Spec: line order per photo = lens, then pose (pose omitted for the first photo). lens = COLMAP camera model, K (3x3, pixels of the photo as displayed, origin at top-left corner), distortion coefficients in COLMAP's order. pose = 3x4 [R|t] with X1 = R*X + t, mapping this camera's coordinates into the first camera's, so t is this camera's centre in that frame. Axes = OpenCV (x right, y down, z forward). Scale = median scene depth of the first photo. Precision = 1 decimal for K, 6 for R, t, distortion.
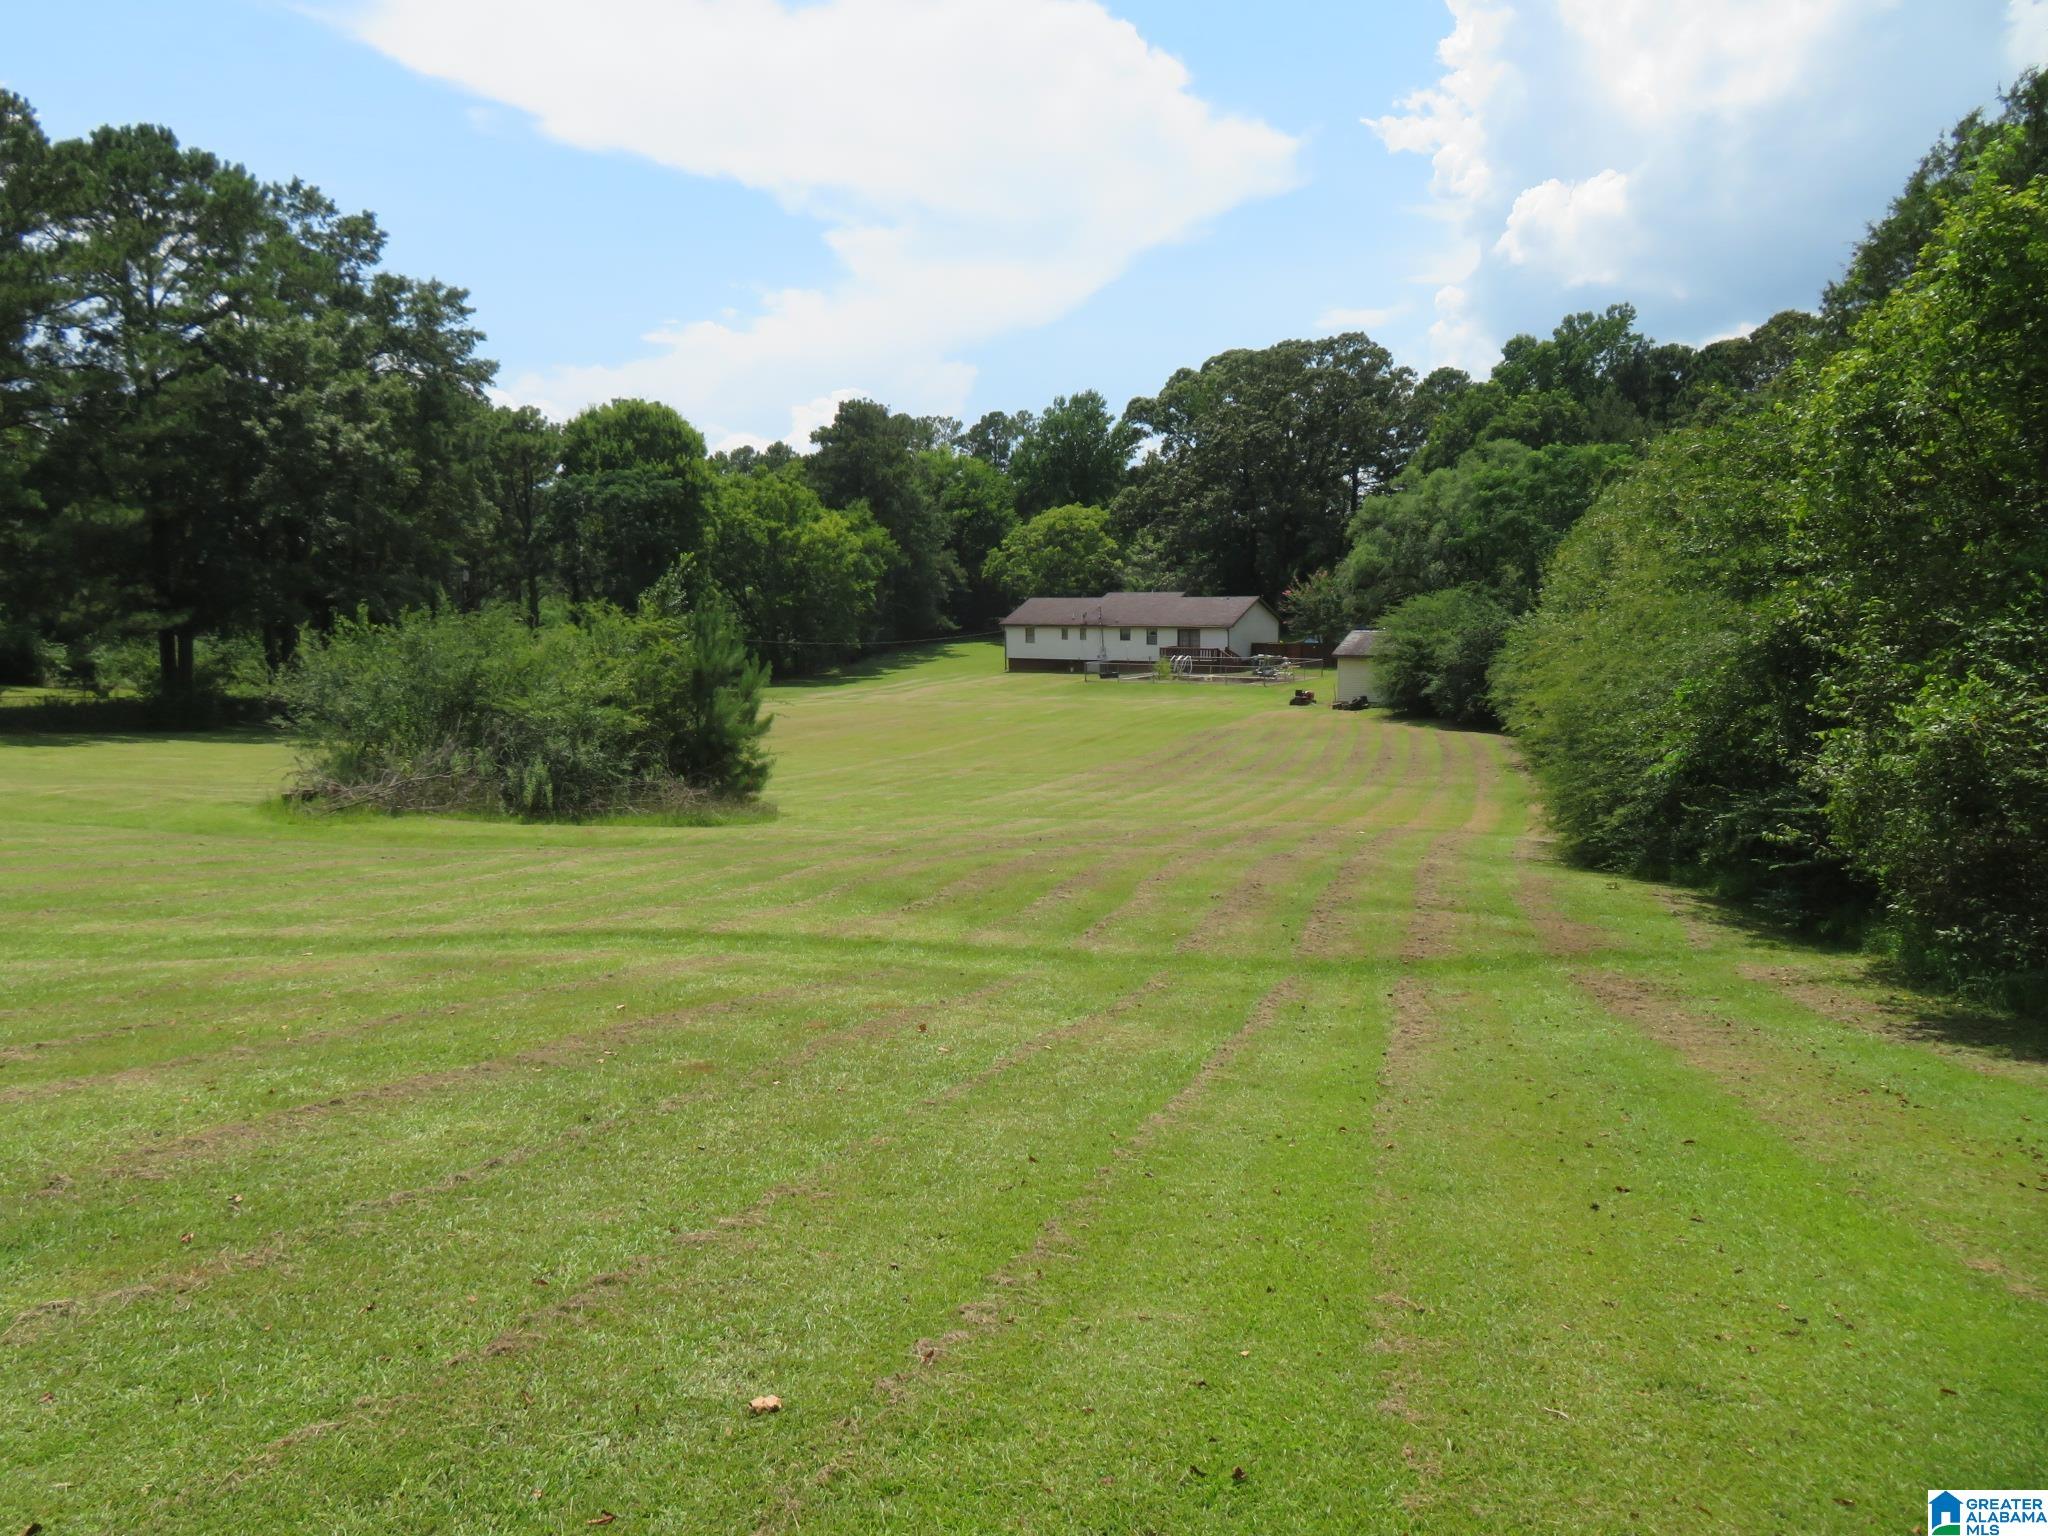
lens RADIAL K [[1464.9, 0, 1018.9], [0, 1464.9, 789.5], [0, 0, 1]] dist [-0.016232, 0.008123]
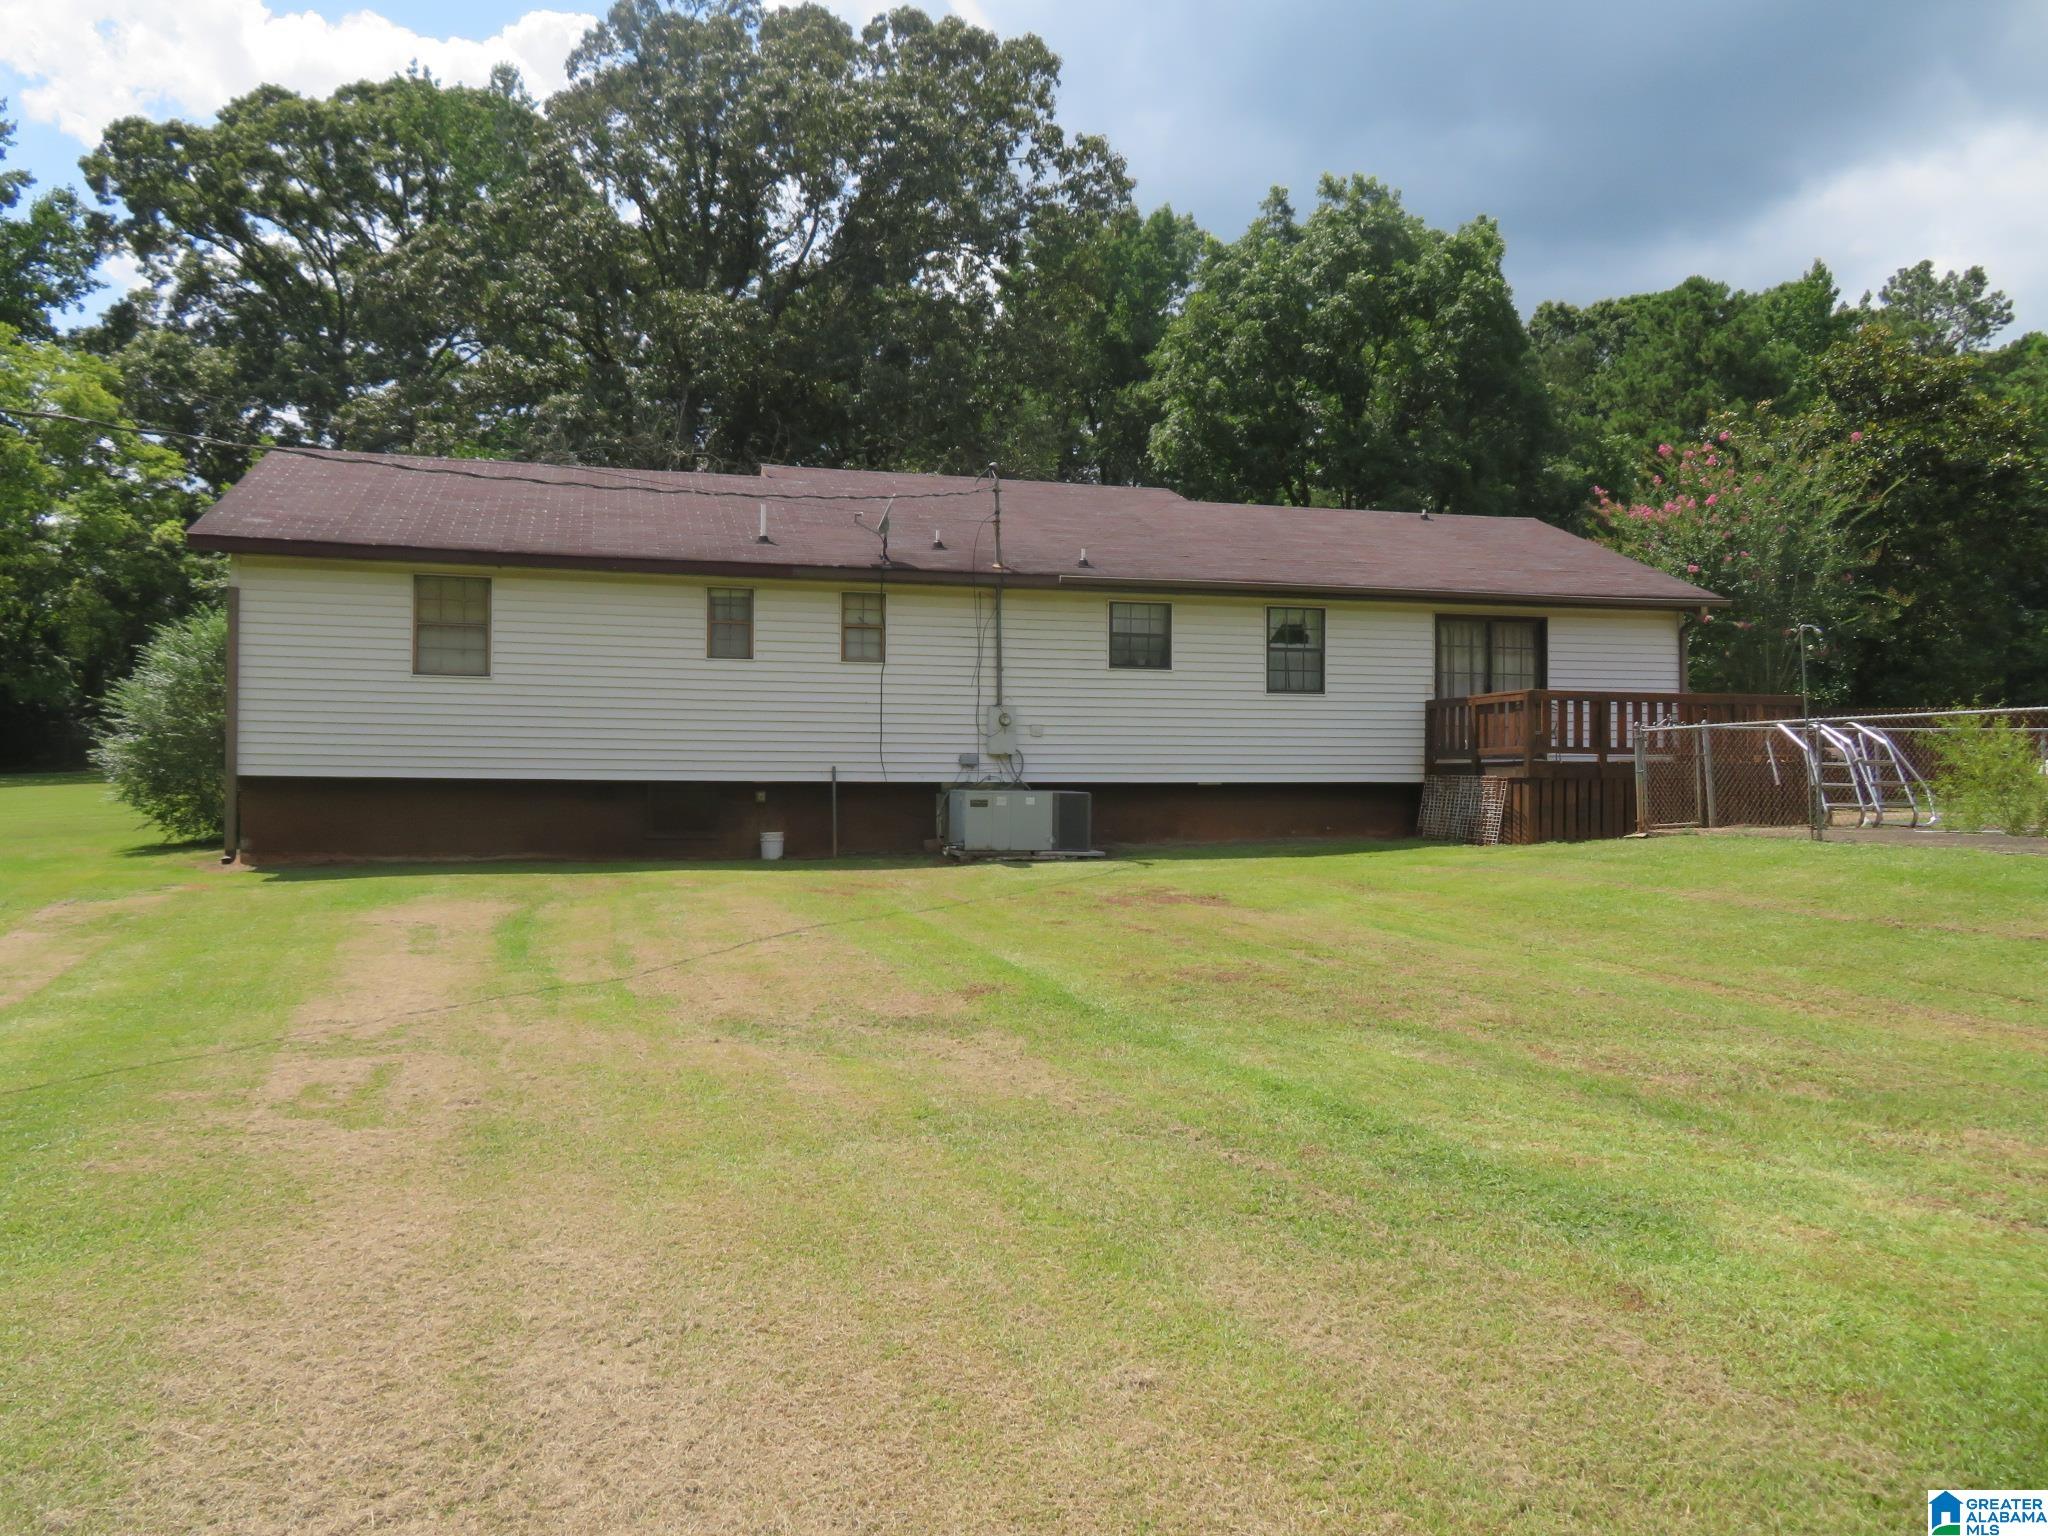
lens RADIAL K [[1464.9, 0, 1020.1], [0, 1464.9, 750.7], [0, 0, 1]] dist [-0.016232, 0.008123]
pose [[0.638279, 0.029669, 0.769233, -0.060403], [0.097668, 0.988061, -0.119150, -0.059872], [-0.763584, 0.151180, 0.627761, 0.747538]]
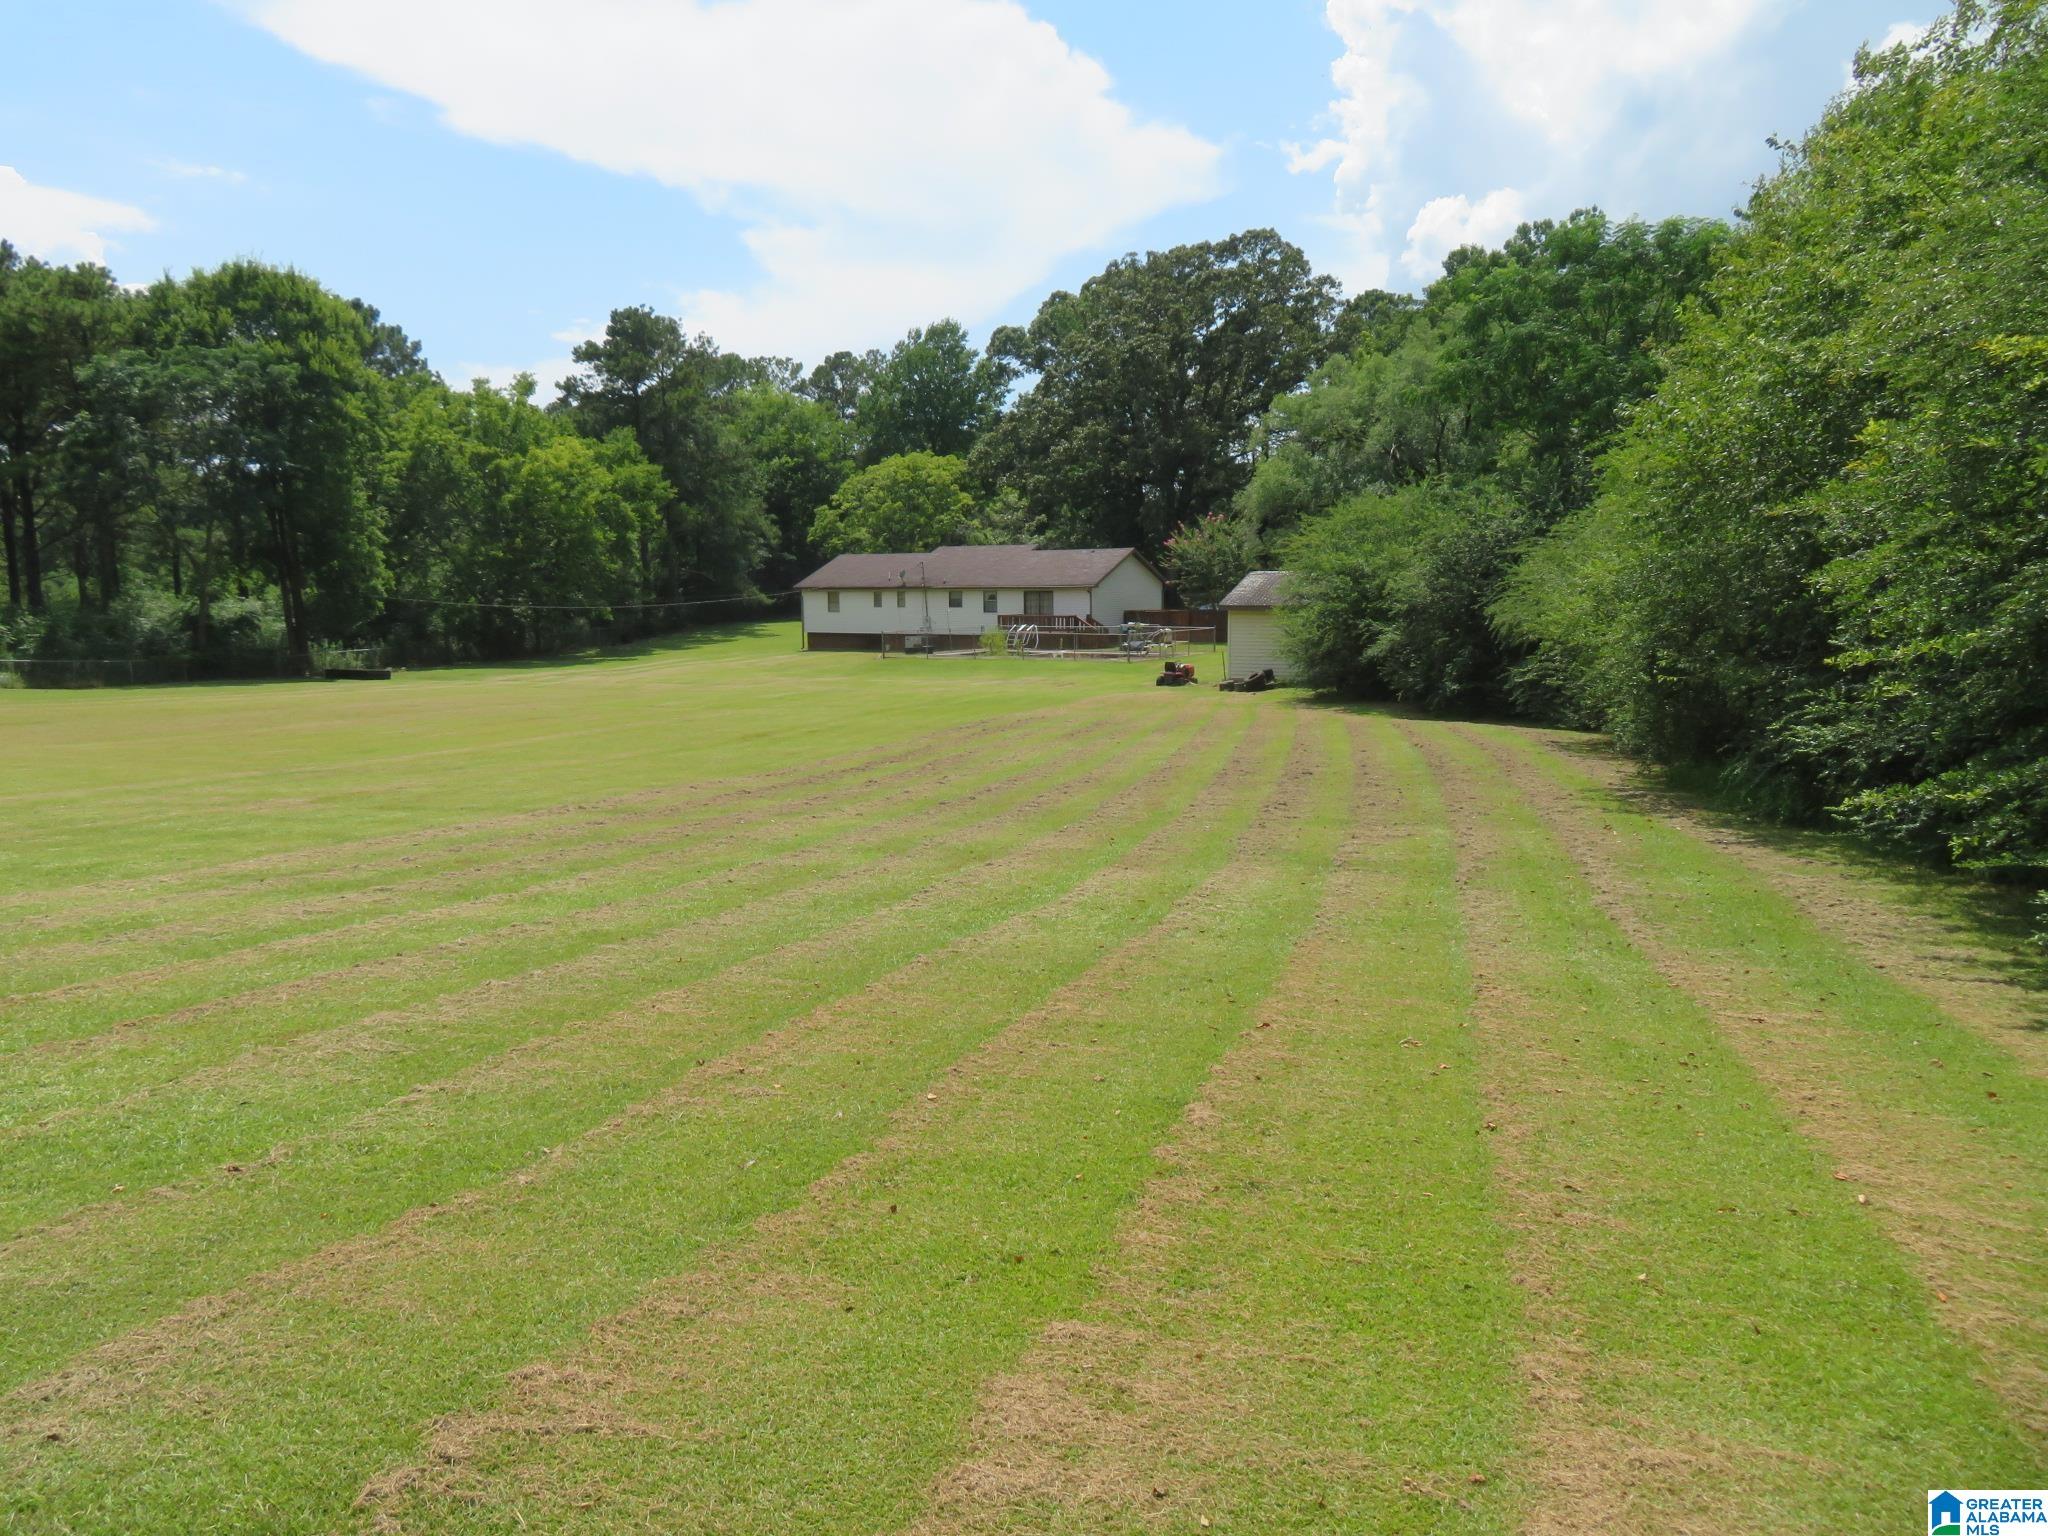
lens RADIAL K [[1464.9, 0, 1023.4], [0, 1464.9, 776.6], [0, 0, 1]] dist [-0.016232, 0.008123]
pose [[0.998448, -0.000749, 0.055686, 0.054384], [0.001440, 0.999922, -0.012367, -0.005734], [-0.055673, 0.012428, 0.998372, 0.214786]]
